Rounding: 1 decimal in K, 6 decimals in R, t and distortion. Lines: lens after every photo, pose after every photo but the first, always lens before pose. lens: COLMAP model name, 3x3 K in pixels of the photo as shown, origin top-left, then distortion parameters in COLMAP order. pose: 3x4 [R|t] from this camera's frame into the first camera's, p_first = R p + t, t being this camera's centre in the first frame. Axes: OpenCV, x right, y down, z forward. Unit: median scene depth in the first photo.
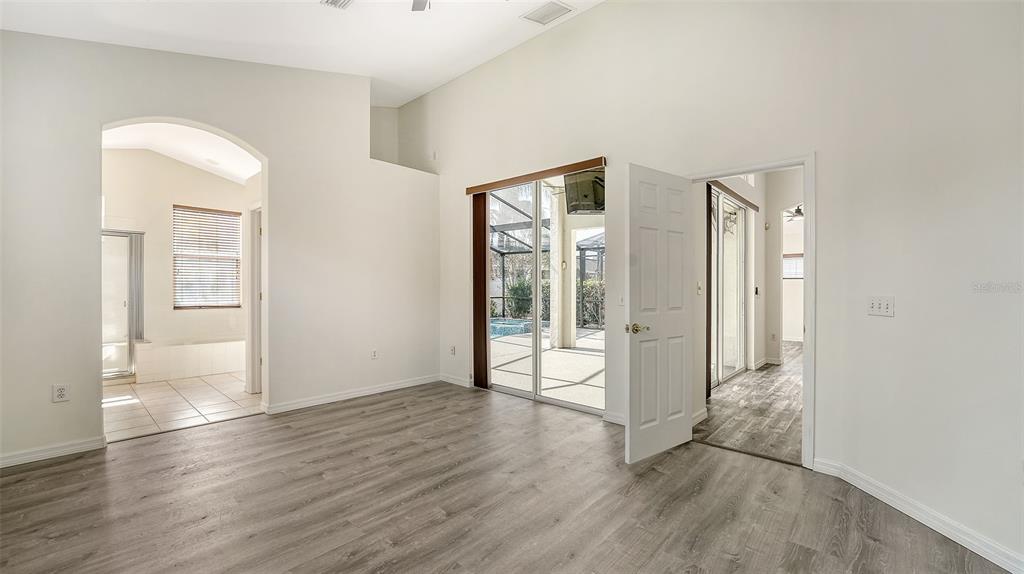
lens RADIAL K [[416.4, 0, 512.9], [0, 416.4, 290.6], [0, 0, 1]] dist [-0.017788, 0.000164]
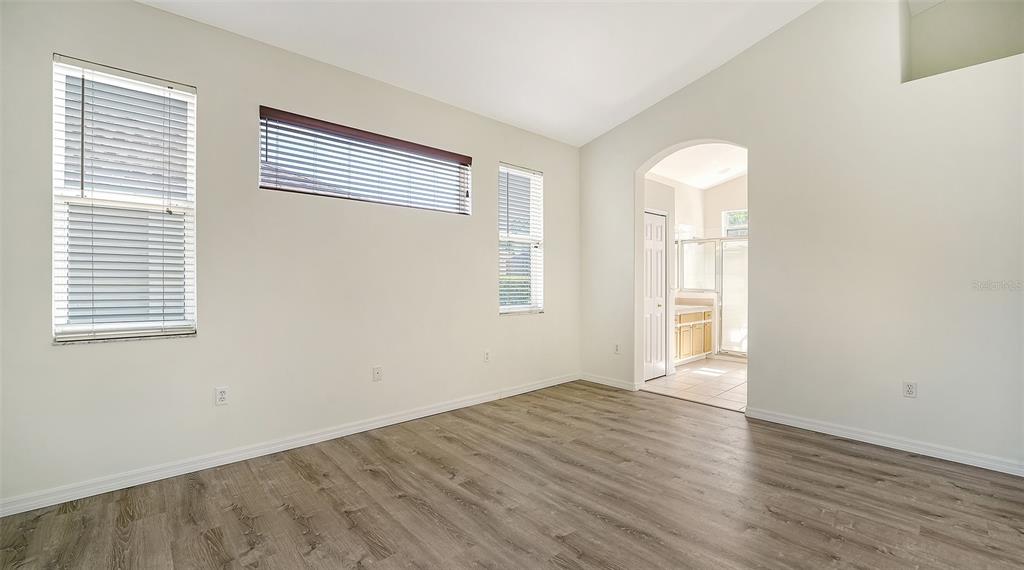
lens RADIAL K [[416.4, 0, 512.0], [0, 416.4, 281.2], [0, 0, 1]] dist [-0.017788, 0.000164]
pose [[-0.092975, -0.004827, -0.995657, 0.529069], [-0.016348, 0.999861, -0.003321, 0.000758], [0.995534, 0.015969, -0.093041, 0.702450]]
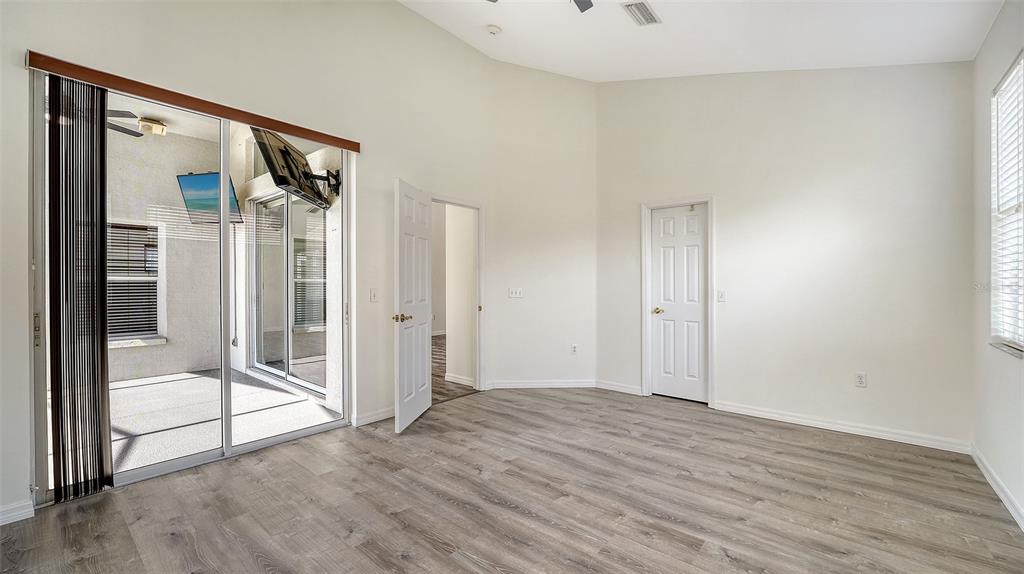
lens RADIAL K [[416.4, 0, 509.0], [0, 416.4, 285.1], [0, 0, 1]] dist [-0.017788, 0.000164]
pose [[-0.033860, -0.008047, 0.999394, -0.887452], [0.005717, 0.999950, 0.008245, -0.012494], [-0.999410, 0.005993, -0.033812, 0.854115]]
